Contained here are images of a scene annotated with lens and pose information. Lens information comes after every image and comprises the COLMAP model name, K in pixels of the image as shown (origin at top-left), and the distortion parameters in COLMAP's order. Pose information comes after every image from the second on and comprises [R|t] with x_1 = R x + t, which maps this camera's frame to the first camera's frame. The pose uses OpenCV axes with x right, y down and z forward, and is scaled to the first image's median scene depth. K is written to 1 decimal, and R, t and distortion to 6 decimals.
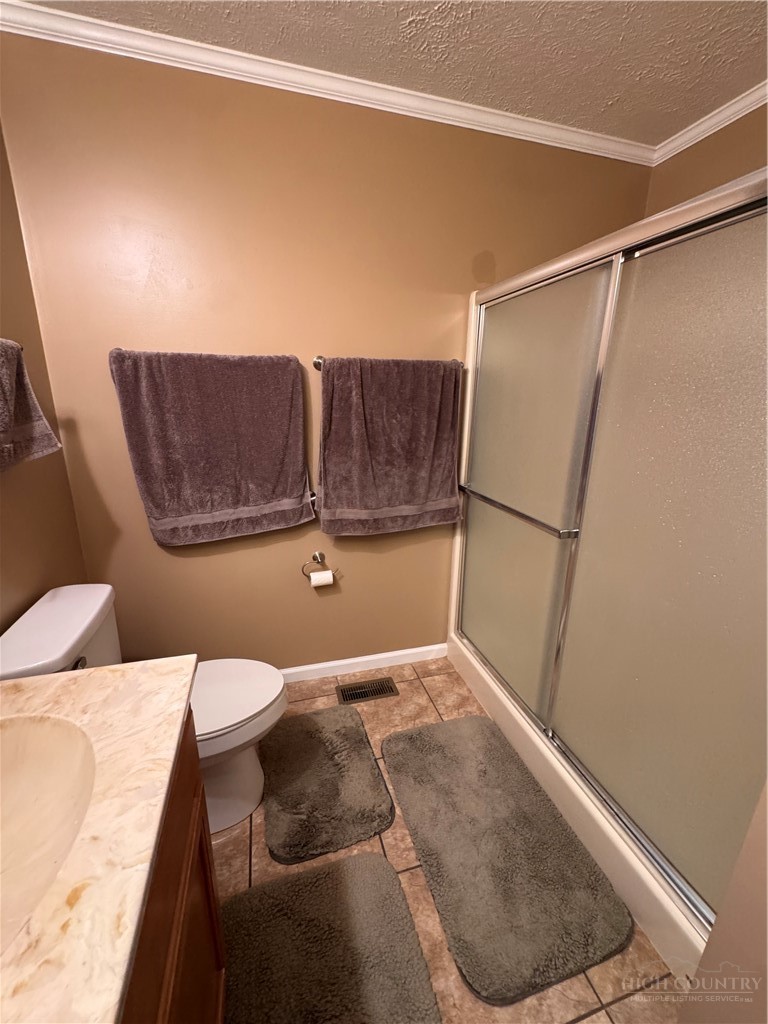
lens RADIAL K [[409.5, 0, 383.7], [0, 409.5, 512.4], [0, 0, 1]] dist [-0.005678, 0.001429]
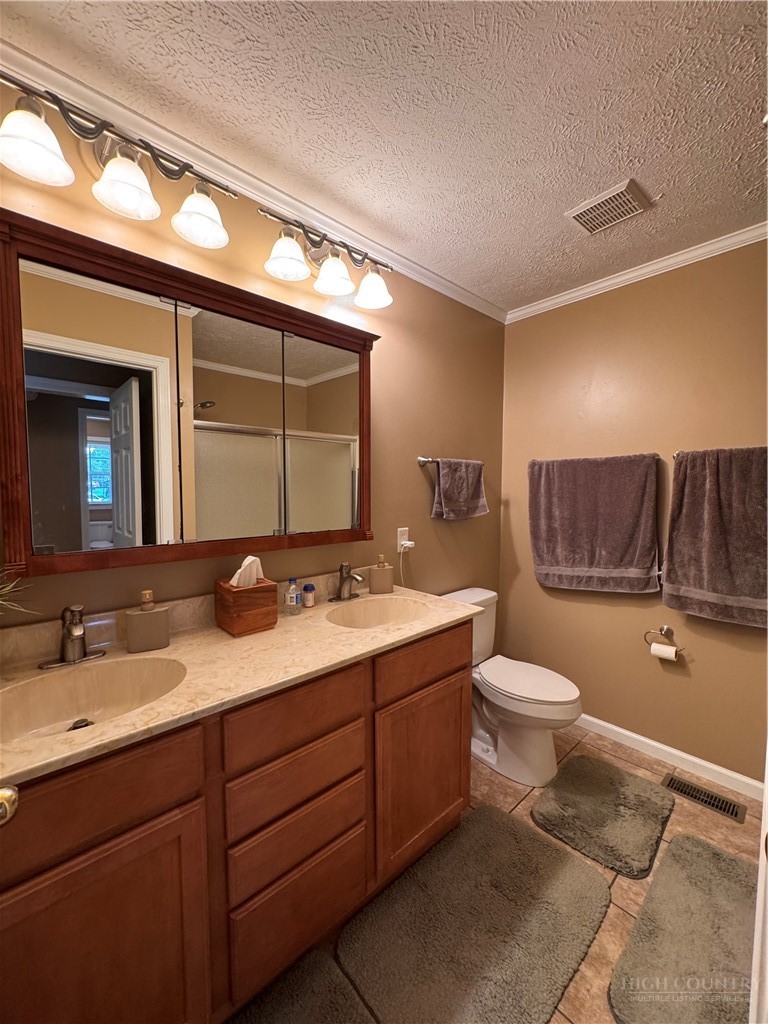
lens RADIAL K [[409.5, 0, 383.7], [0, 409.5, 511.2], [0, 0, 1]] dist [-0.005678, 0.001429]
pose [[0.441751, 0.033091, -0.896527, 0.516754], [-0.240232, 0.967189, -0.082672, 0.081724], [0.864375, 0.251895, 0.435206, -0.191203]]
